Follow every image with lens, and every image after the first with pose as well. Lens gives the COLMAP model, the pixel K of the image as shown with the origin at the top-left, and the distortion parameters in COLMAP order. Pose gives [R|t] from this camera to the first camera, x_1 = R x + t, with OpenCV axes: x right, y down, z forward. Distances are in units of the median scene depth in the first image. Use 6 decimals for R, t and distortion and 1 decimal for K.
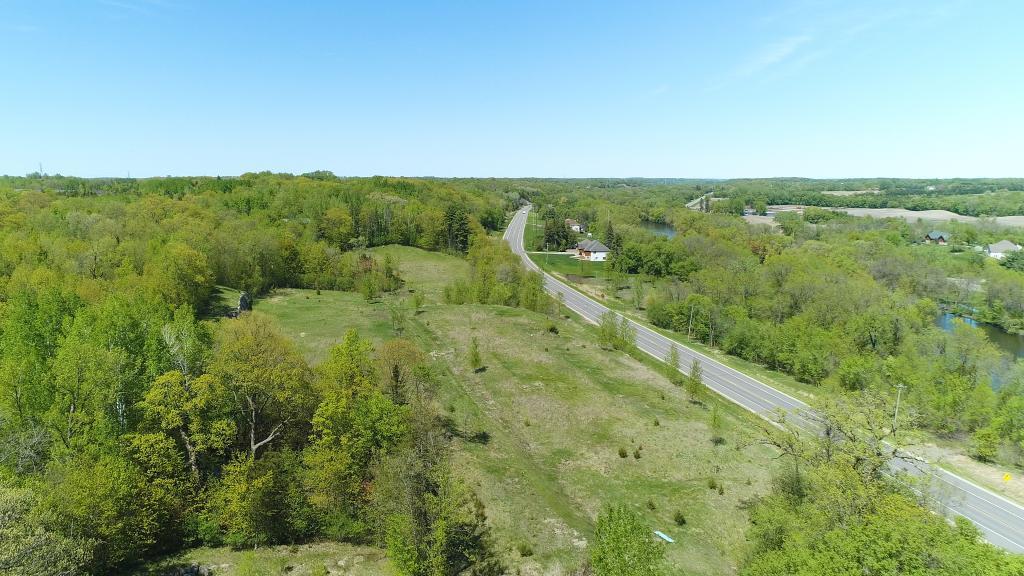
lens RADIAL K [[712.1, 0, 512.0], [0, 712.1, 288.0], [0, 0, 1]] dist [-0.002150, -0.002381]
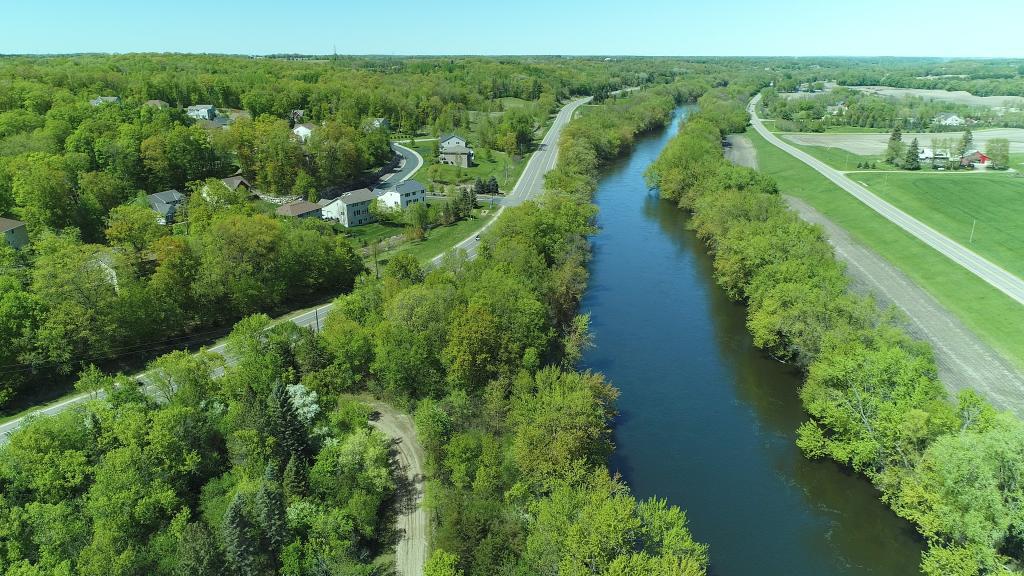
lens RADIAL K [[712.1, 0, 512.0], [0, 712.1, 288.0], [0, 0, 1]] dist [-0.002150, -0.002381]
pose [[0.949140, 0.101938, -0.297896, 0.520853], [-0.051510, 0.983665, 0.172483, 0.132026], [0.310612, -0.148366, 0.938886, -1.118638]]
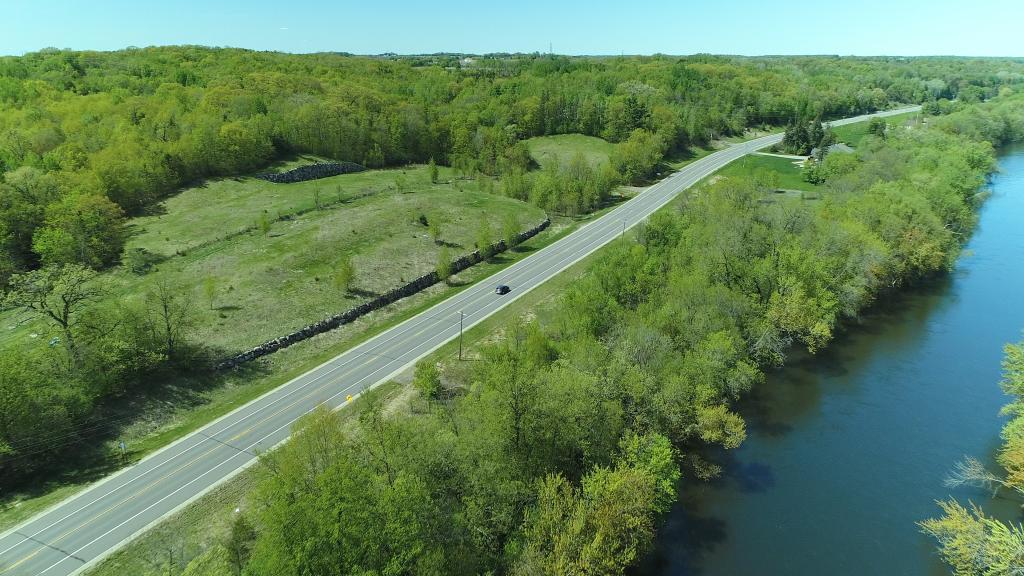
lens RADIAL K [[712.1, 0, 512.0], [0, 712.1, 288.0], [0, 0, 1]] dist [-0.002150, -0.002381]
pose [[0.774929, 0.197982, -0.600240, 0.382789], [-0.097504, 0.975752, 0.195960, -0.031333], [0.624482, -0.093330, 0.775443, 0.090812]]
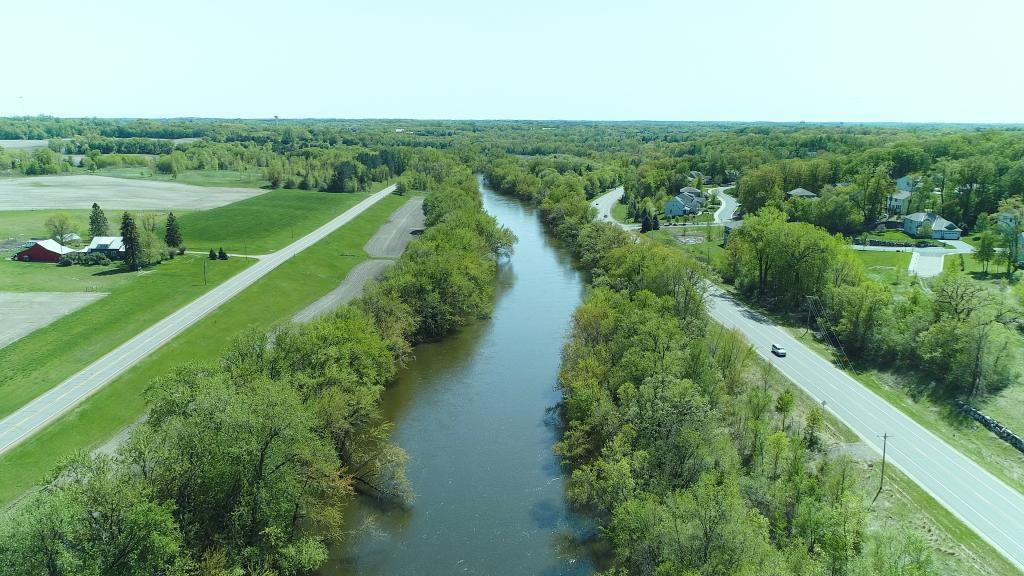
lens RADIAL K [[712.1, 0, 512.0], [0, 712.1, 288.0], [0, 0, 1]] dist [-0.002150, -0.002381]
pose [[-0.989057, -0.039152, 0.142244, 0.284706], [0.017047, 0.927361, 0.373779, -0.117235], [-0.146546, 0.372114, -0.916546, 0.581734]]
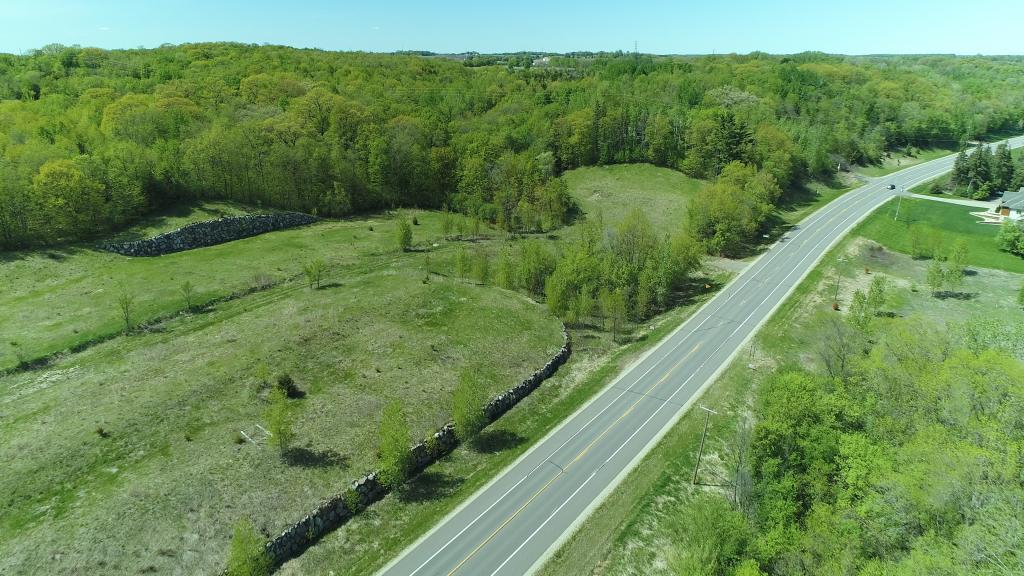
lens RADIAL K [[712.1, 0, 512.0], [0, 712.1, 288.0], [0, 0, 1]] dist [-0.002150, -0.002381]
pose [[0.696612, 0.225290, -0.681158, 0.237462], [-0.110552, 0.971785, 0.208354, -0.065437], [0.708880, -0.069838, 0.701864, 0.330117]]
